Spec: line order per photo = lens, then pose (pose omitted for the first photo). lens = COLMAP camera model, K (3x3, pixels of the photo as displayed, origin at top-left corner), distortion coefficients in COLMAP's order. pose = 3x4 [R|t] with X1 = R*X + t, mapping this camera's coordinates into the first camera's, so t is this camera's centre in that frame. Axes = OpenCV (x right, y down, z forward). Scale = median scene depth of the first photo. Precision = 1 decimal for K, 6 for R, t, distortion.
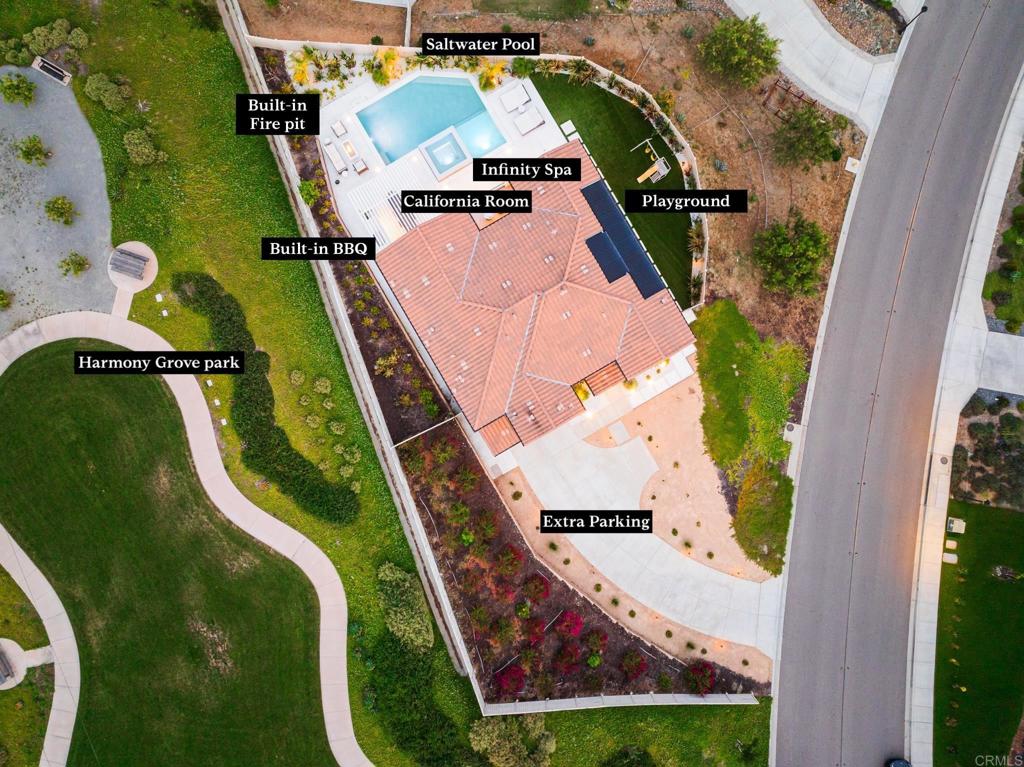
lens RADIAL K [[716.1, 0, 512.0], [0, 716.1, 383.5], [0, 0, 1]] dist [-0.057545, 0.031757]
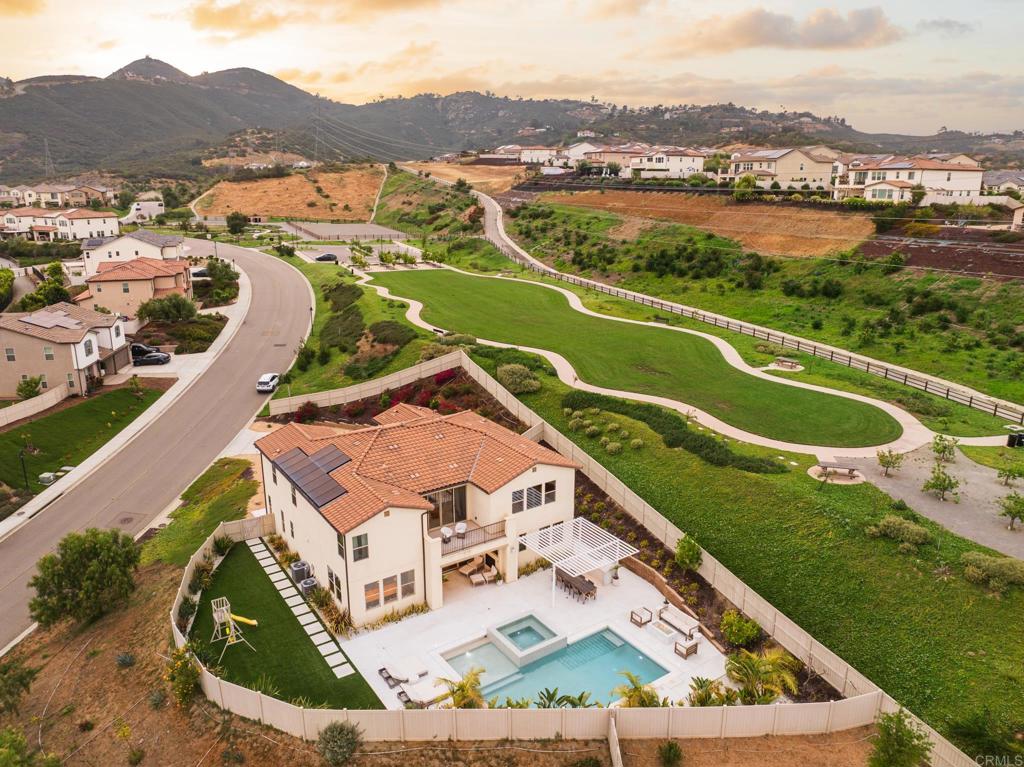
lens RADIAL K [[716.1, 0, 512.0], [0, 716.1, 383.5], [0, 0, 1]] dist [-0.057545, 0.031757]
pose [[-0.997266, 0.016122, -0.072115, -0.031624], [-0.073813, -0.263291, 0.961889, -0.905406], [-0.003480, 0.964582, 0.263761, 0.560884]]
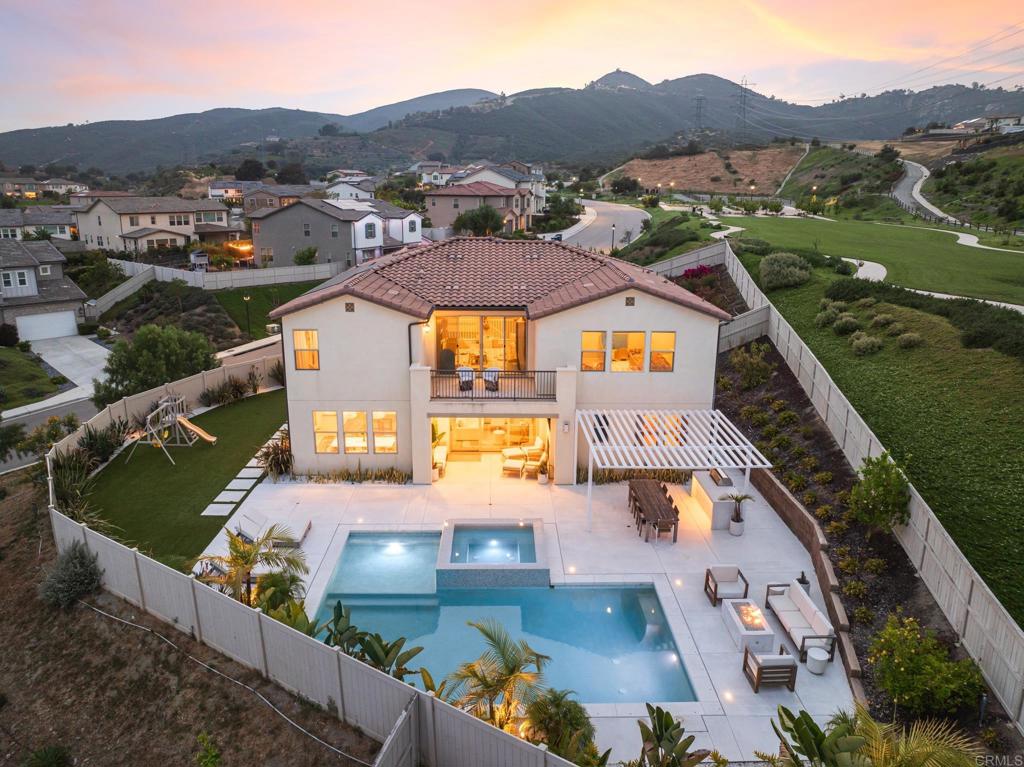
lens RADIAL K [[716.1, 0, 512.0], [0, 716.1, 383.5], [0, 0, 1]] dist [-0.057545, 0.031757]
pose [[-0.871415, -0.135112, 0.471572, -0.266526], [0.490454, -0.221333, 0.842892, -0.603889], [-0.009510, 0.965793, 0.259140, 0.794399]]
